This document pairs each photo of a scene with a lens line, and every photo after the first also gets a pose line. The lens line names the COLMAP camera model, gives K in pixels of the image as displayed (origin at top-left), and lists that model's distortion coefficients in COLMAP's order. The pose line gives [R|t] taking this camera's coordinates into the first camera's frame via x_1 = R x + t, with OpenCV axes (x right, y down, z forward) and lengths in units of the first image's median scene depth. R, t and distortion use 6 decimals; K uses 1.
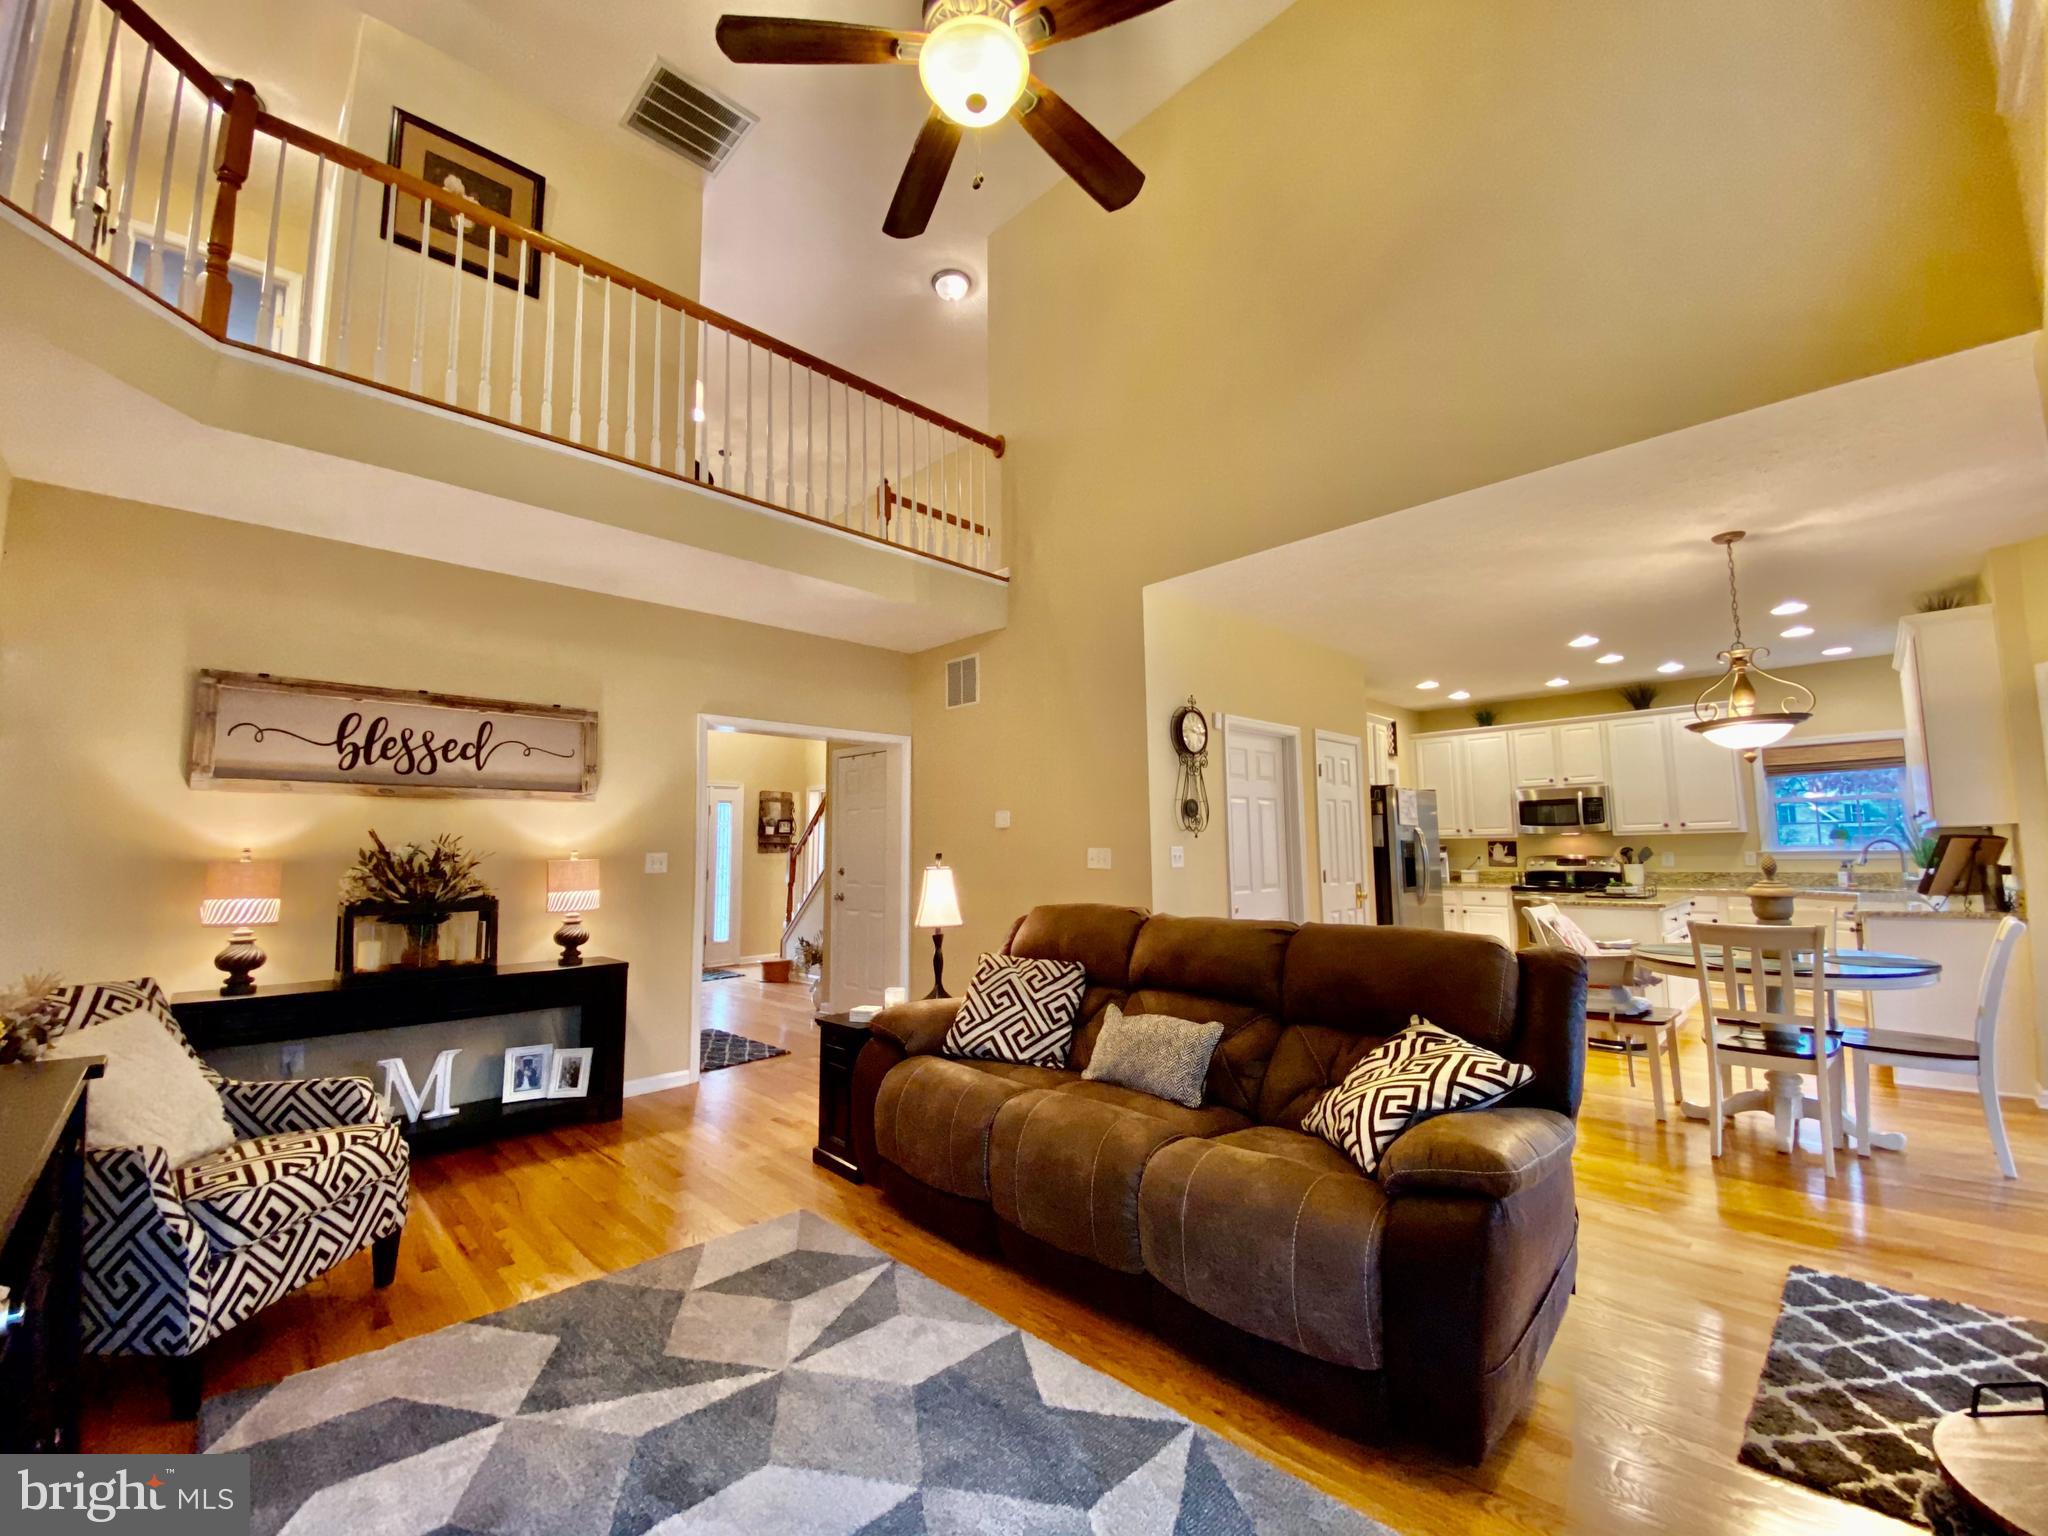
lens RADIAL K [[827.4, 0, 1020.1], [0, 827.4, 776.6], [0, 0, 1]] dist [0.026575, -0.024099]
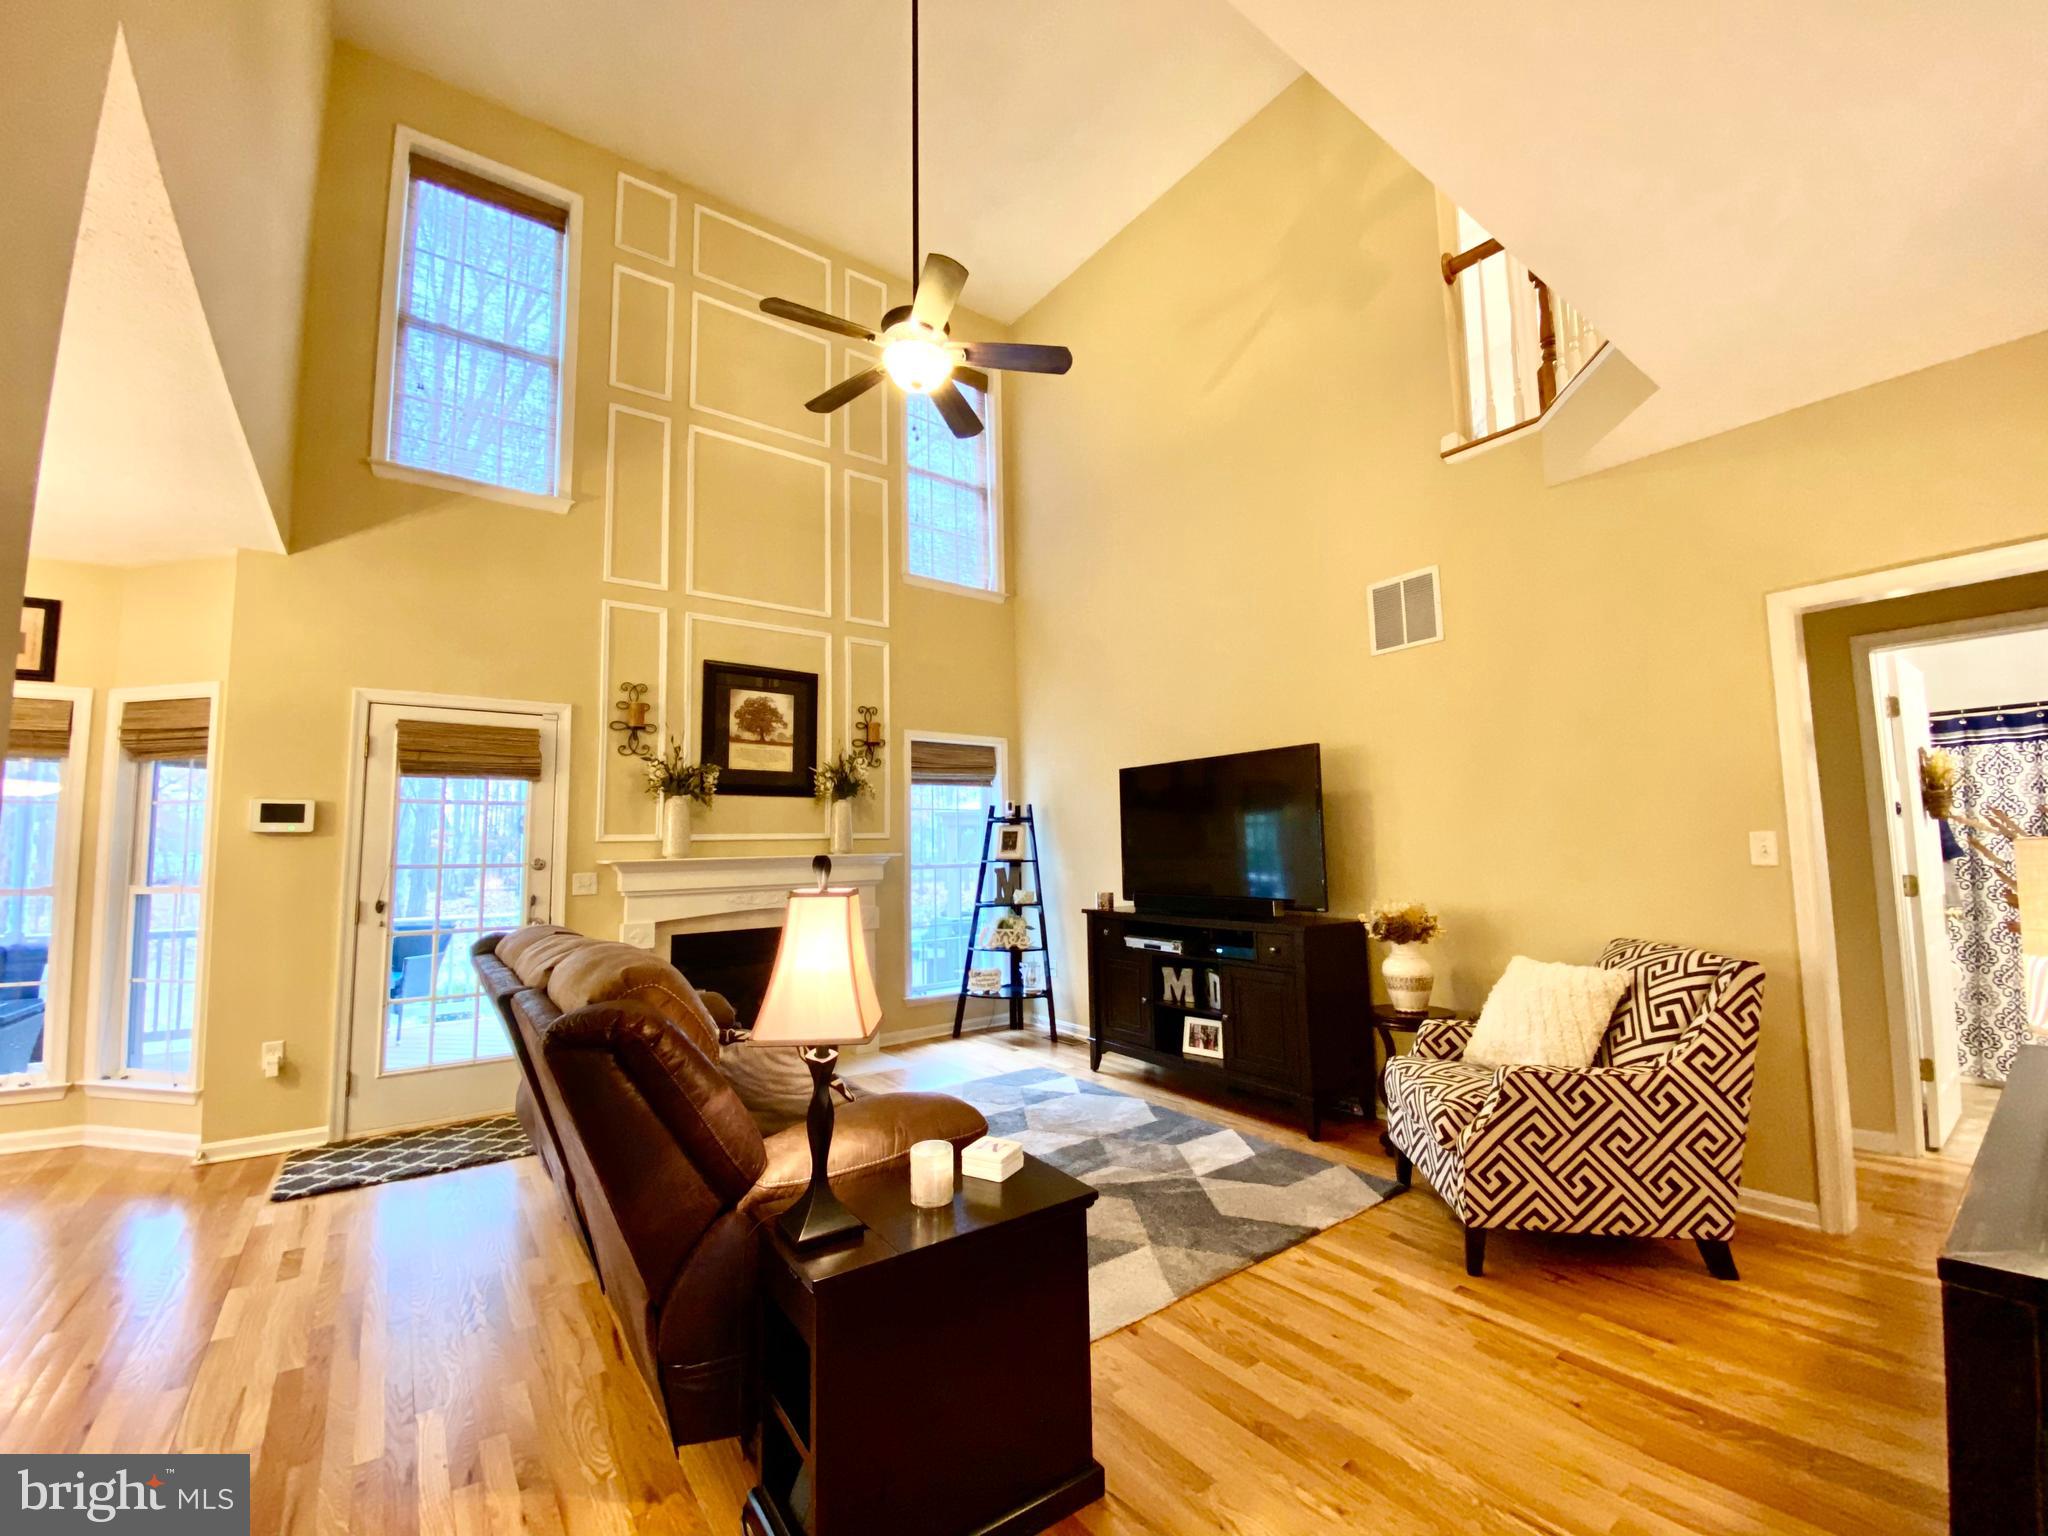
lens RADIAL K [[815.7, 0, 1024.8], [0, 815.7, 781.1], [0, 0, 1]] dist [0.026263, -0.022003]
pose [[-0.989911, 0.042298, 0.135231, -0.262726], [0.017751, 0.983905, -0.177806, 0.134630], [-0.140575, -0.173612, -0.974729, 1.408049]]
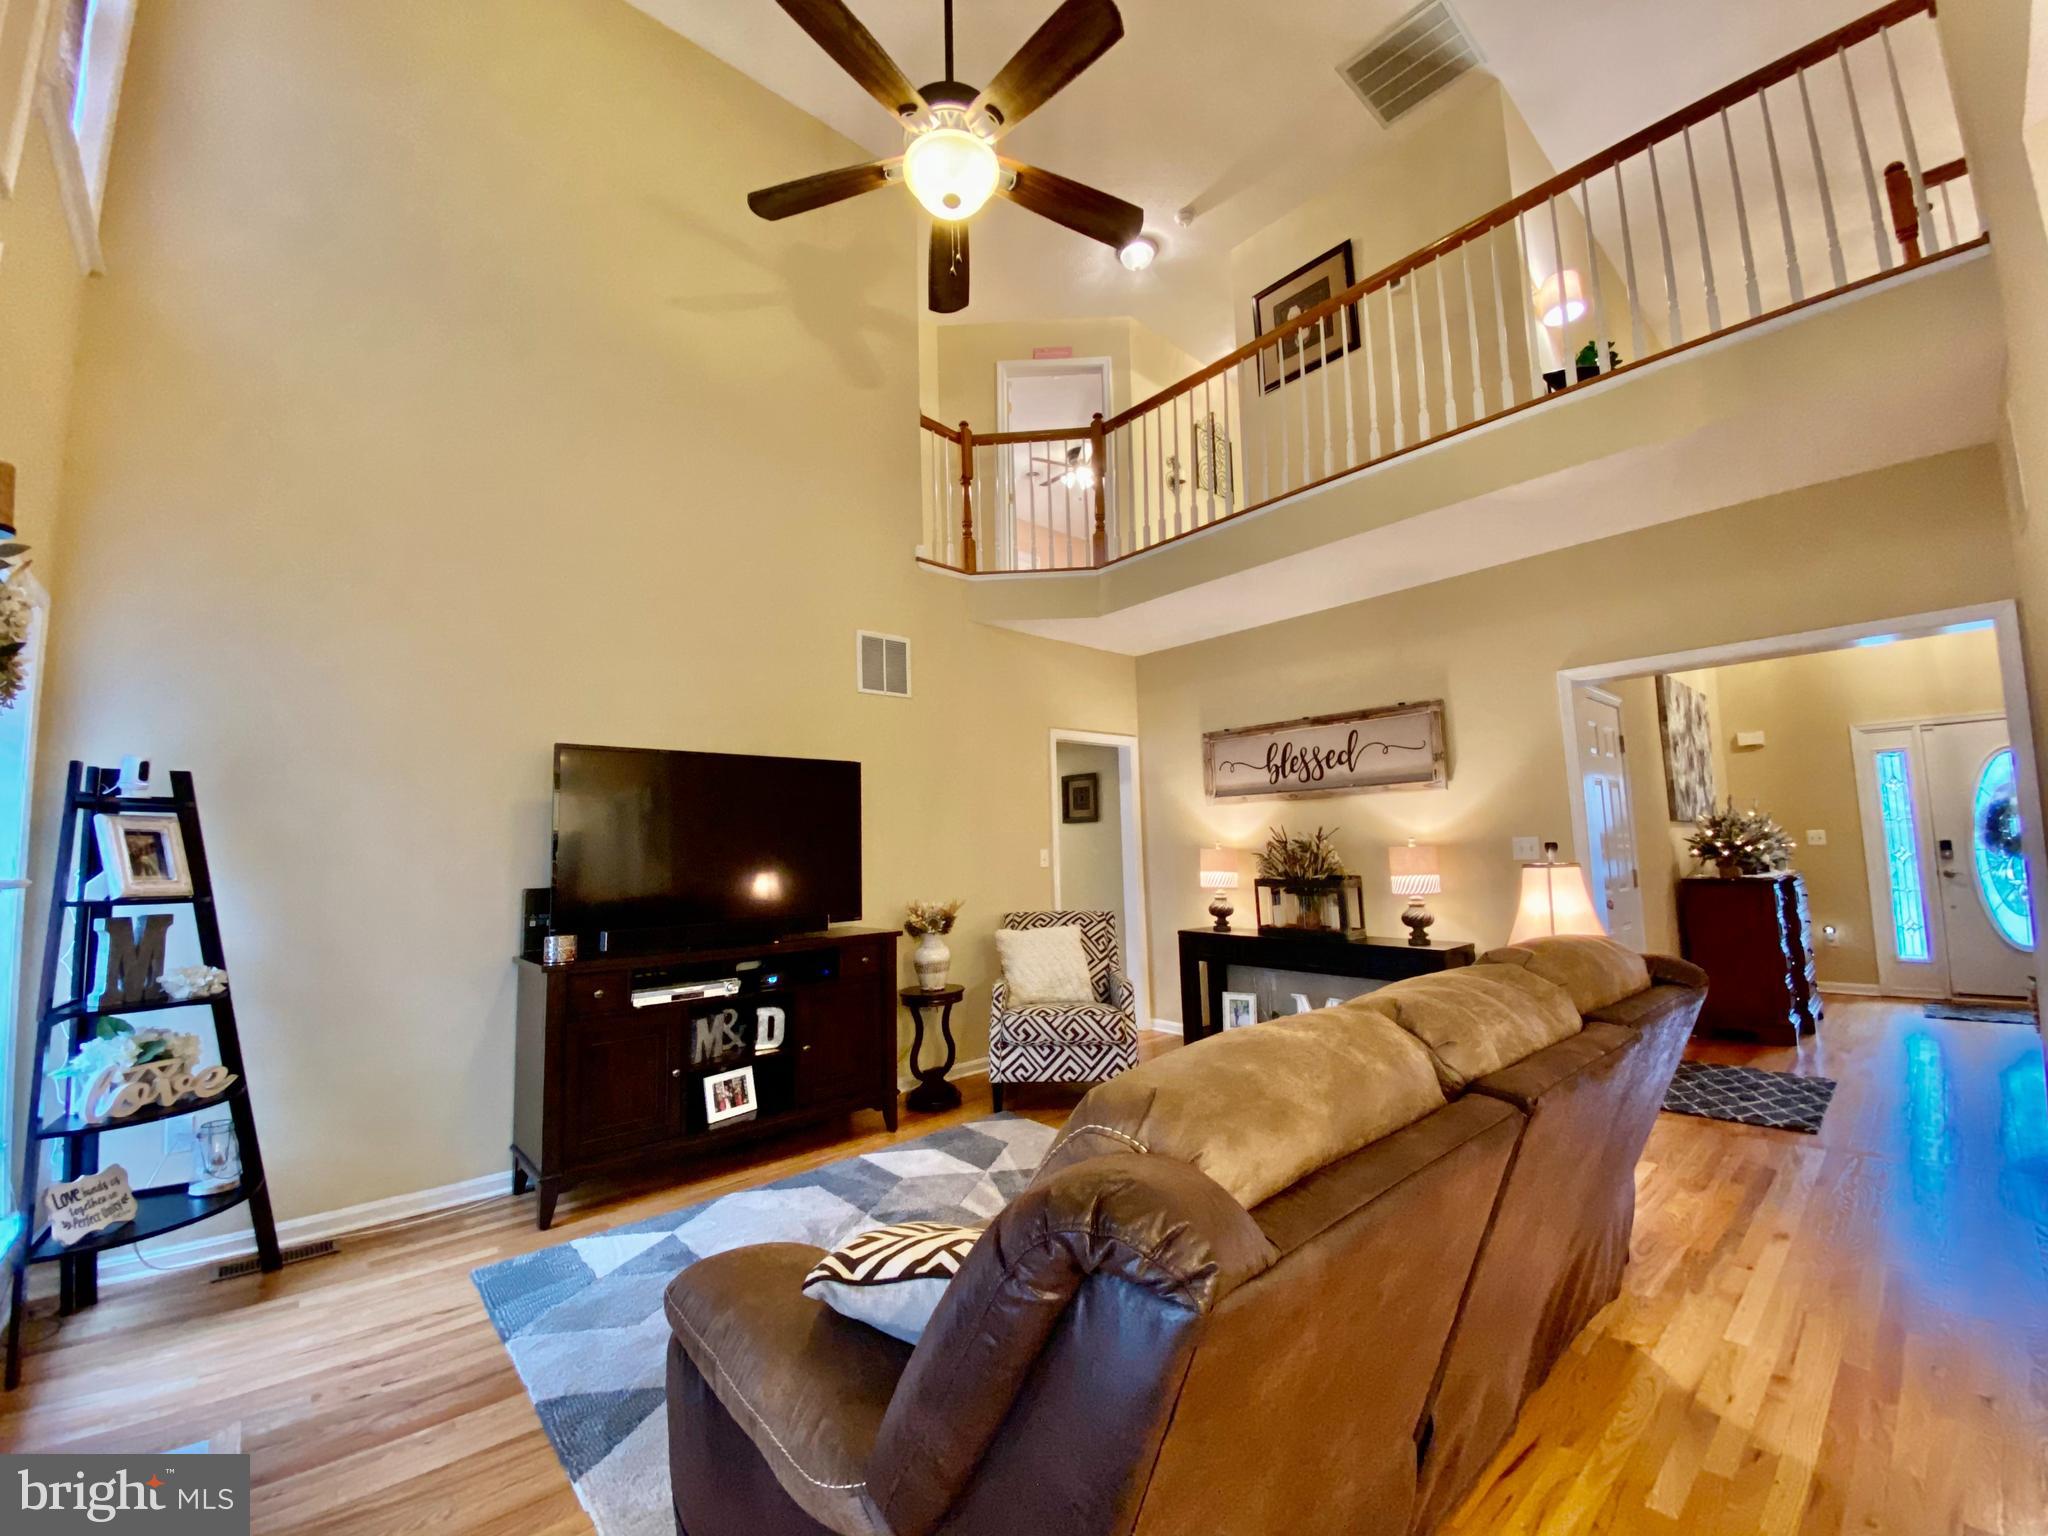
lens RADIAL K [[815.7, 0, 1024.8], [0, 815.7, 781.1], [0, 0, 1]] dist [0.026263, -0.022003]
pose [[-0.048944, -0.074678, -0.996006, 0.590745], [0.115822, 0.990049, -0.079923, 0.048835], [0.992063, -0.119271, -0.039808, 0.622753]]
